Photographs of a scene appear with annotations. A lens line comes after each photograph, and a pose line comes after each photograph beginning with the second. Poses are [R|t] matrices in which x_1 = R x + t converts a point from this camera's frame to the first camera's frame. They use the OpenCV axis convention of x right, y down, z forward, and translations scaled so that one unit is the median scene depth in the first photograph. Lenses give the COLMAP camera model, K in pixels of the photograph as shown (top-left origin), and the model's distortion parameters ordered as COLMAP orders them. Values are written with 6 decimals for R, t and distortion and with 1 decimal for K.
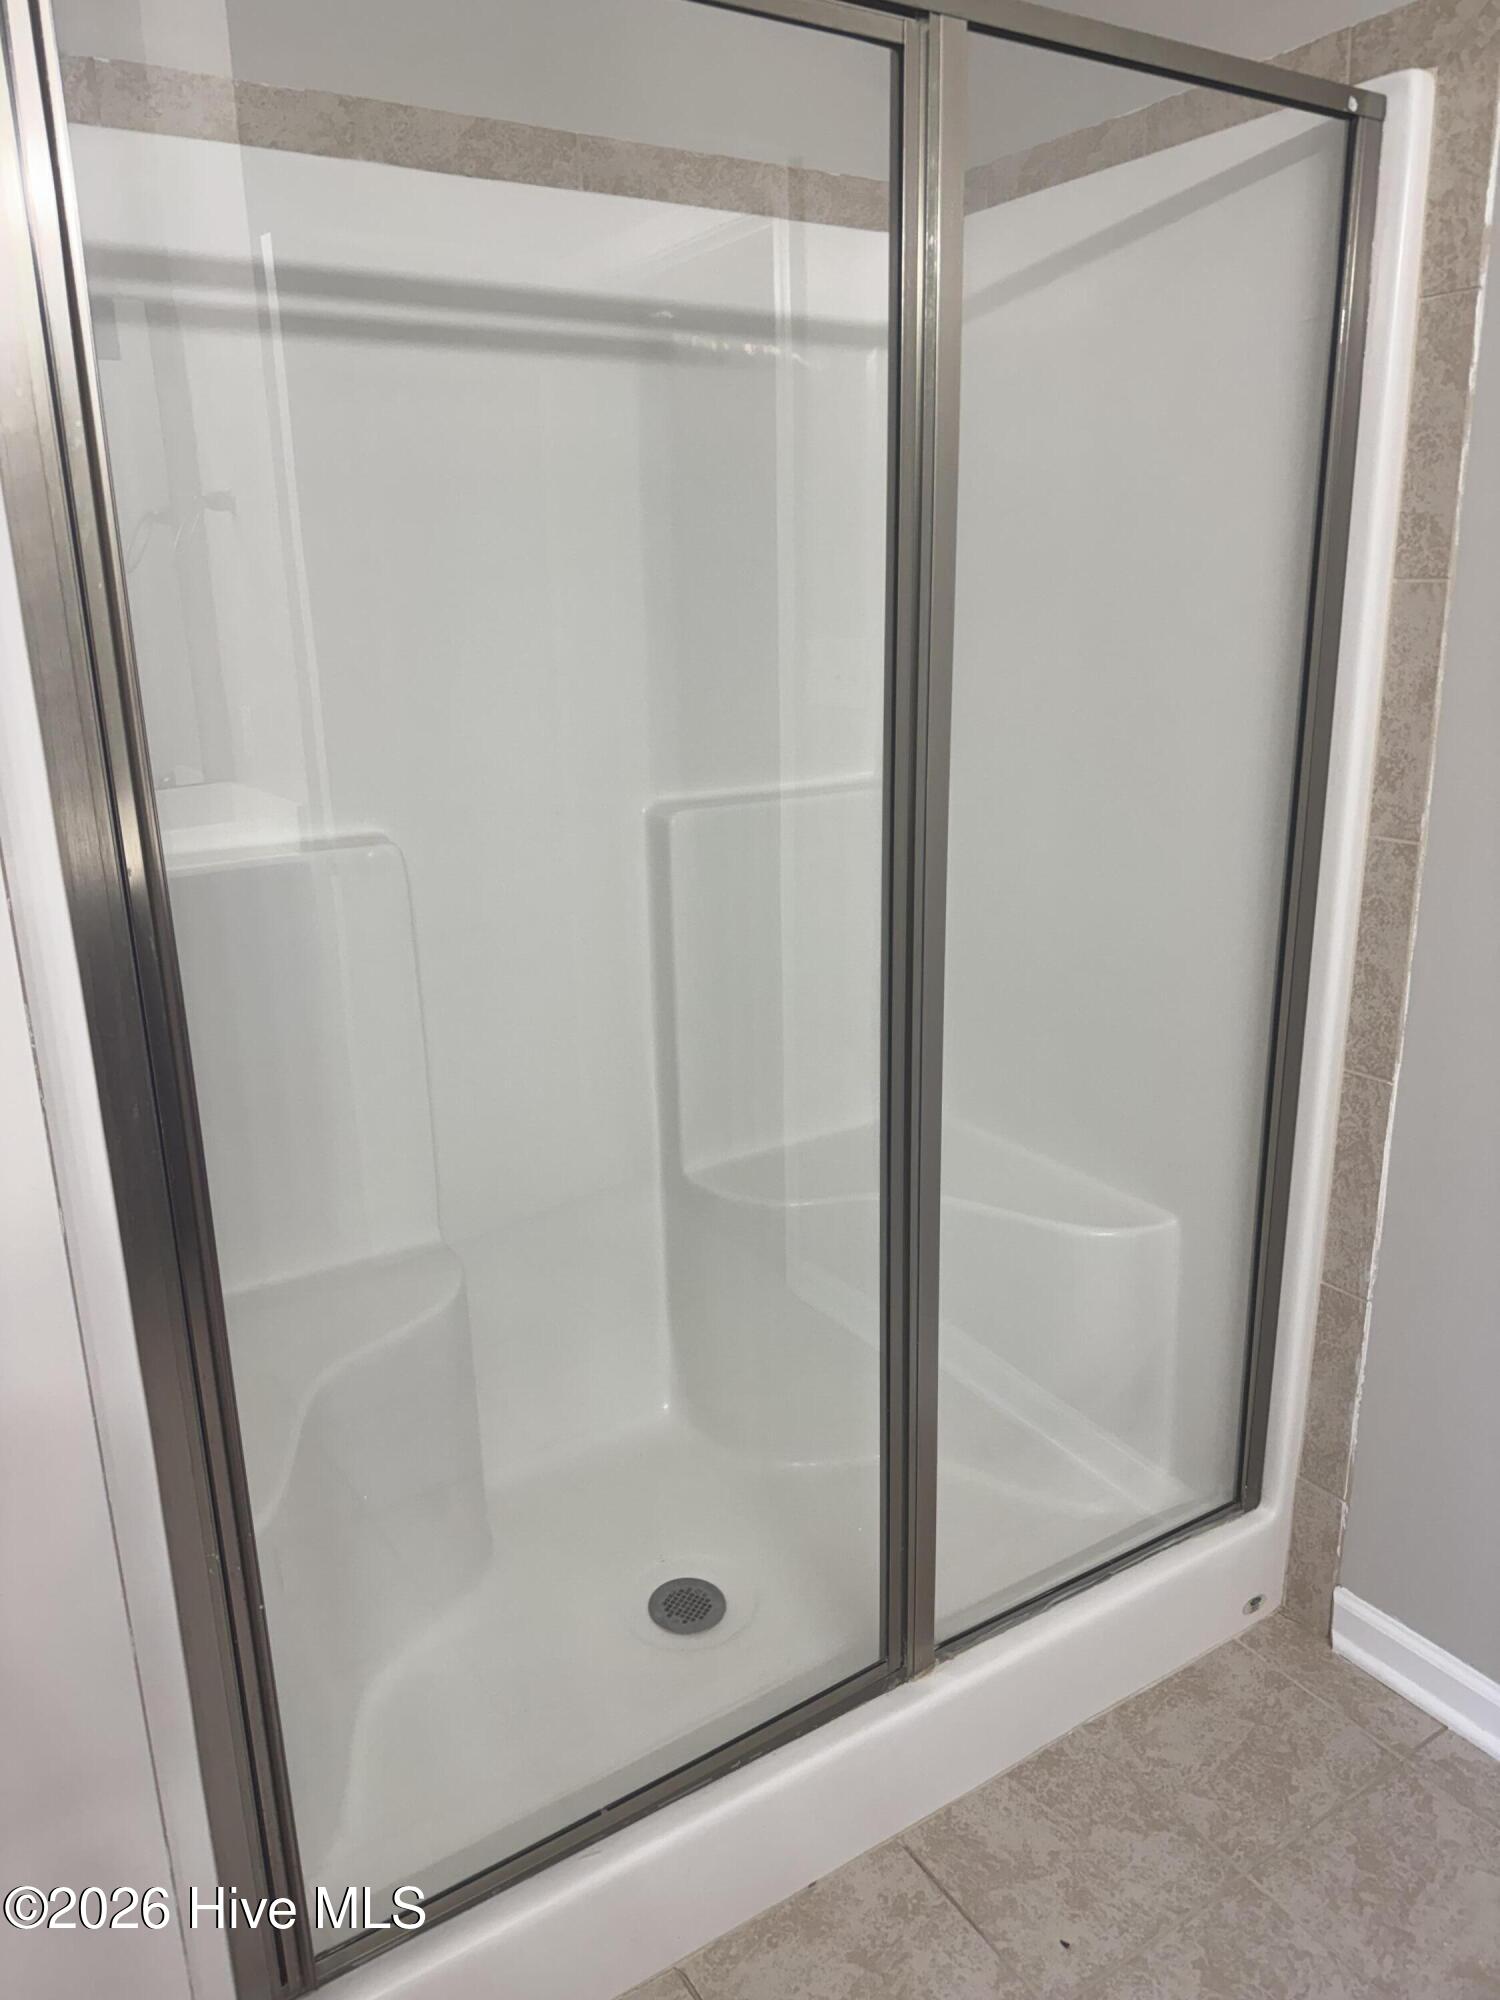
lens RADIAL K [[1430.6, 0, 750.0], [0, 1430.6, 1000.0], [0, 0, 1]] dist [0.047178, -0.036357]
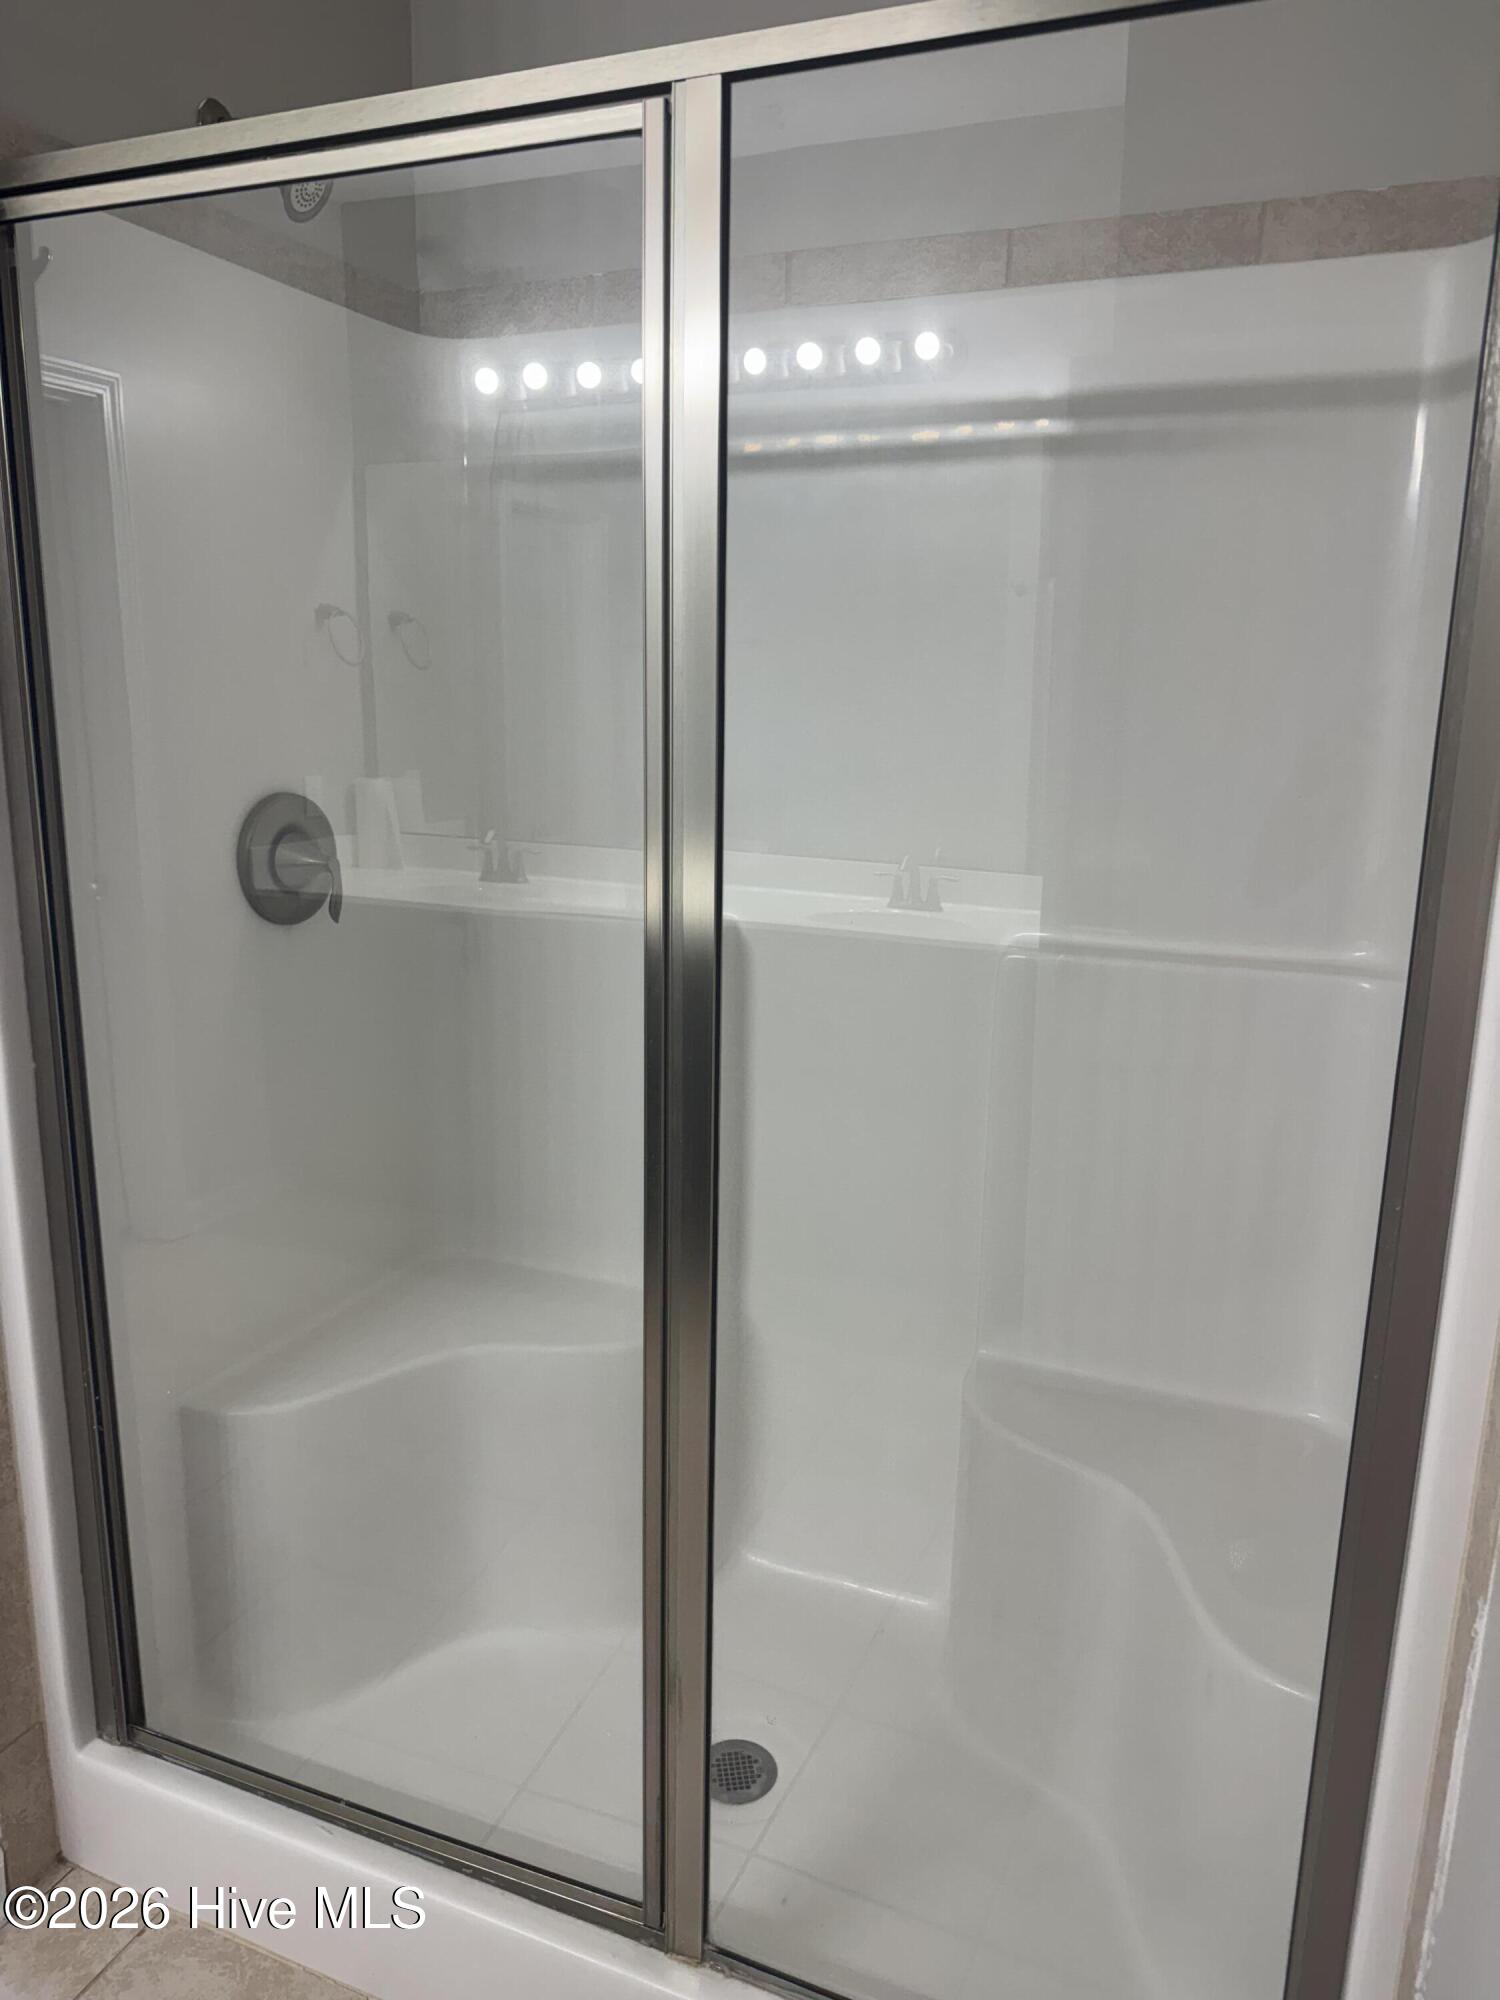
lens RADIAL K [[1430.6, 0, 750.0], [0, 1430.6, 1000.0], [0, 0, 1]] dist [0.047178, -0.036357]
pose [[0.570799, 0.207303, -0.794490, 0.647804], [-0.254019, 0.964719, 0.069221, -0.137955], [0.780809, 0.162304, 0.603320, 0.386546]]
